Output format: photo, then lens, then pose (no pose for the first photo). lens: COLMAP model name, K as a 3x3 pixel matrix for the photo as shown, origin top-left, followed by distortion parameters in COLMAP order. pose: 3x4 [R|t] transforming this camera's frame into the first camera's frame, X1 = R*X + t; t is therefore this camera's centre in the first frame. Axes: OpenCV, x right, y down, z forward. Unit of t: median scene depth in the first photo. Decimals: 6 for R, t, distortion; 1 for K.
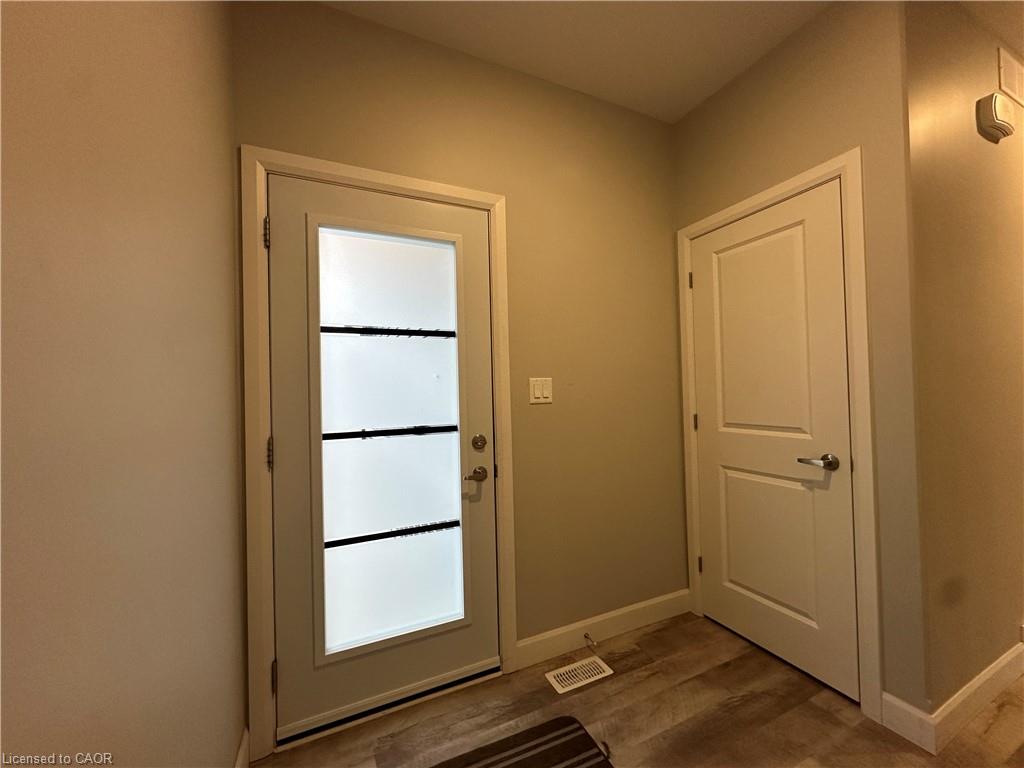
lens RADIAL K [[409.2, 0, 512.0], [0, 409.2, 384.0], [0, 0, 1]] dist [-0.000969, -0.000050]
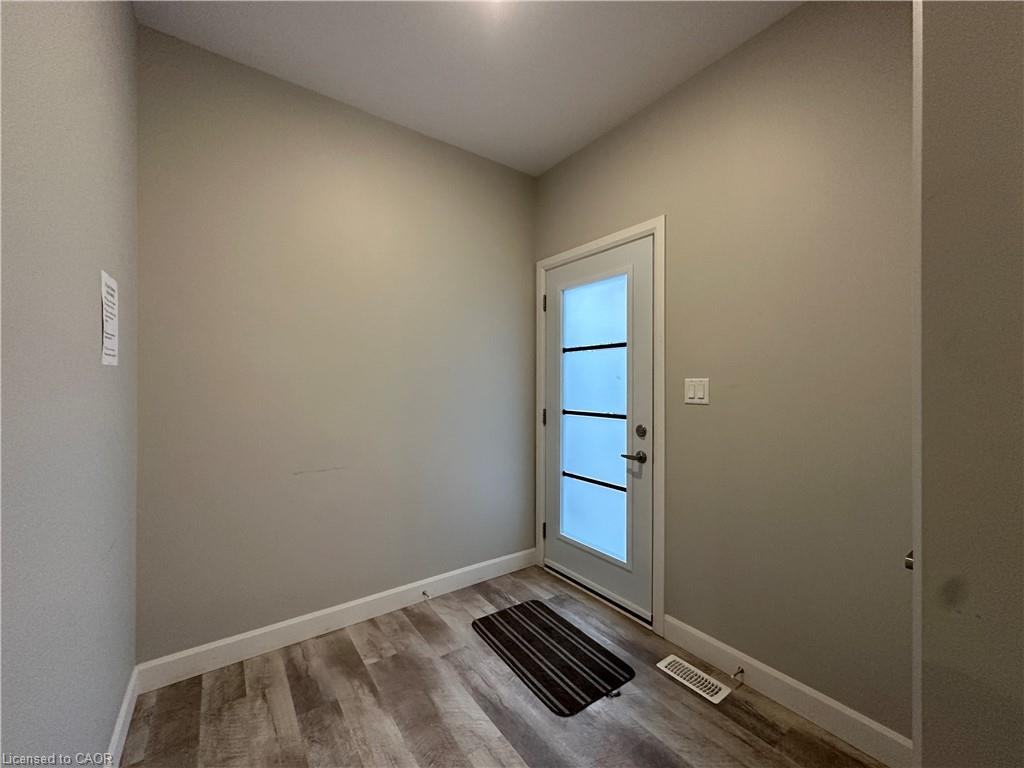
lens RADIAL K [[409.2, 0, 512.0], [0, 409.2, 384.0], [0, 0, 1]] dist [-0.000969, -0.000050]
pose [[0.182954, 0.025179, -0.982799, 1.064373], [0.010150, 0.999570, 0.027499, -0.036513], [0.983069, -0.015006, 0.182620, 0.406563]]
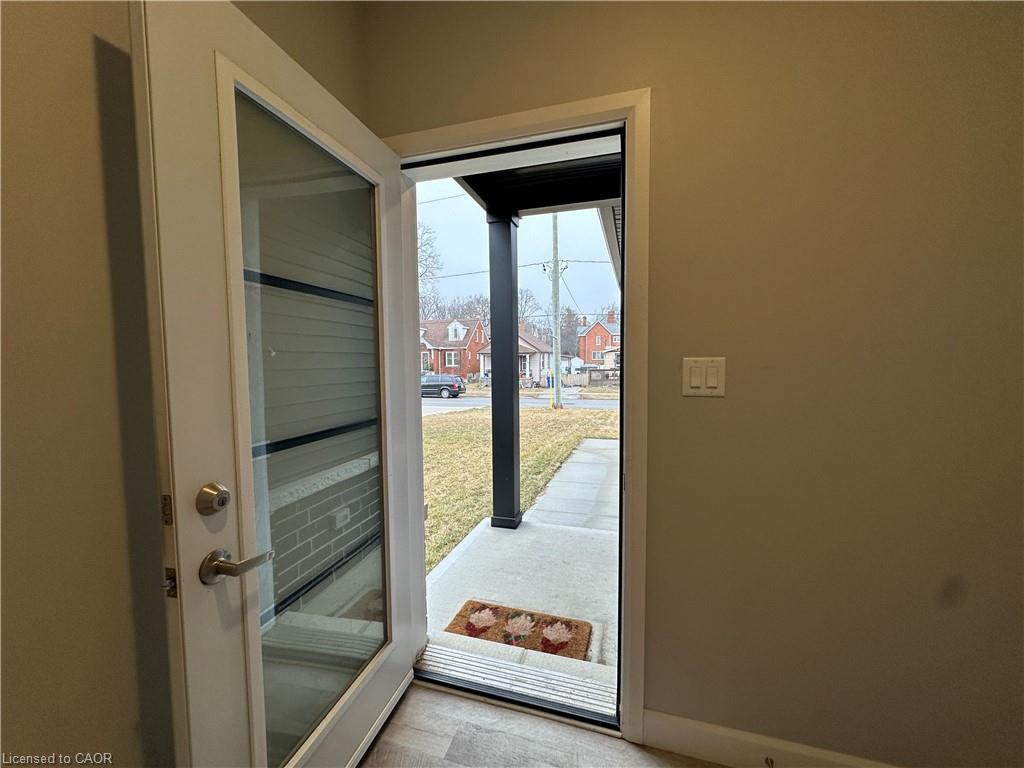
lens RADIAL K [[409.2, 0, 512.0], [0, 409.2, 384.0], [0, 0, 1]] dist [-0.000969, -0.000050]
pose [[0.739633, 0.060158, -0.670317, 0.311573], [-0.000599, 0.996055, 0.088732, -0.033430], [0.673010, -0.065227, 0.736751, 0.333764]]
